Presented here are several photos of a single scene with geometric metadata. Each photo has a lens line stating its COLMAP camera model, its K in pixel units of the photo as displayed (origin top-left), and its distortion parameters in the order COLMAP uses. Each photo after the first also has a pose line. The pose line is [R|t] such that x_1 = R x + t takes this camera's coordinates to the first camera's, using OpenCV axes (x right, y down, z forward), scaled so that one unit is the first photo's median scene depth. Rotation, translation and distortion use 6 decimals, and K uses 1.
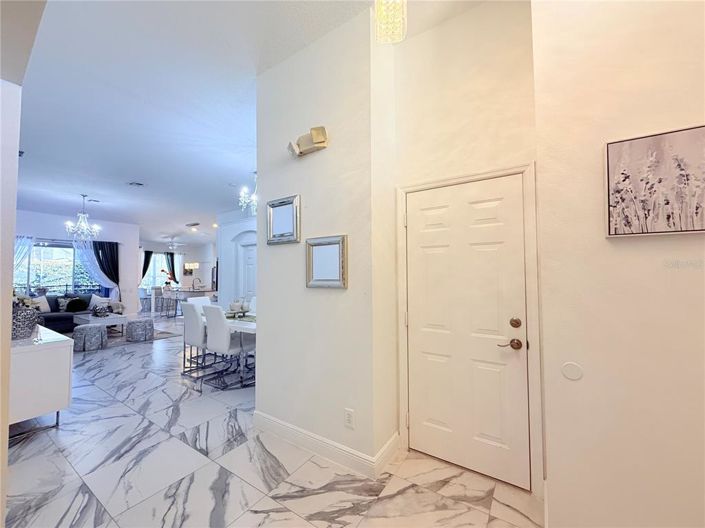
lens RADIAL K [[284.2, 0, 352.5], [0, 284.2, 264.0], [0, 0, 1]] dist [0.000880, 0.000207]
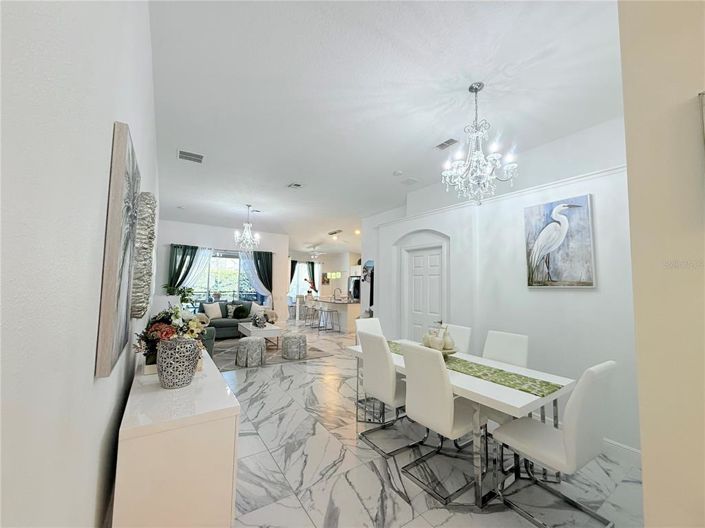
lens RADIAL K [[284.2, 0, 352.5], [0, 284.2, 264.0], [0, 0, 1]] dist [0.000880, 0.000207]
pose [[0.923301, -0.004994, -0.384044, -0.178113], [-0.007895, 0.999457, -0.031978, -0.001927], [0.383996, 0.032558, 0.922761, 0.177945]]
